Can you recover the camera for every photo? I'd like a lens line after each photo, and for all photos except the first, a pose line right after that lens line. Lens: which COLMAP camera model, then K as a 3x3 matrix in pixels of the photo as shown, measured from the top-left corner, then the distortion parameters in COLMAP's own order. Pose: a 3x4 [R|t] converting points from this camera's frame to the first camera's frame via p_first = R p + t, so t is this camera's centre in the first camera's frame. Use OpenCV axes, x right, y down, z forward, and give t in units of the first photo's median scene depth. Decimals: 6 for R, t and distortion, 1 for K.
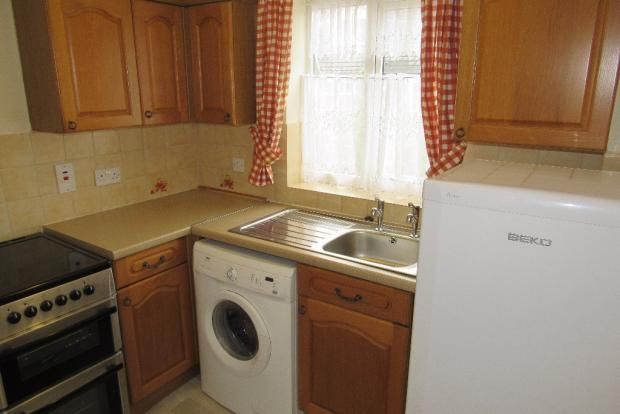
lens RADIAL K [[444.7, 0, 310.0], [0, 444.7, 207.0], [0, 0, 1]] dist [-0.024961, -0.001732]
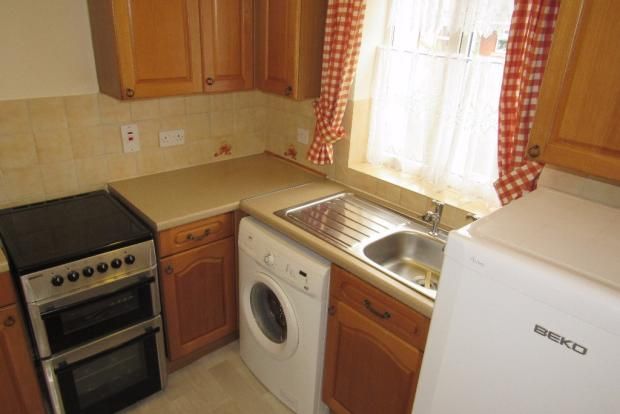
lens RADIAL K [[444.7, 0, 310.0], [0, 444.7, 207.0], [0, 0, 1]] dist [-0.024961, -0.001732]
pose [[0.969329, 0.137081, -0.203988, 0.088548], [-0.109113, 0.983749, 0.142590, -0.104889], [0.220219, -0.115958, 0.968534, 0.075630]]
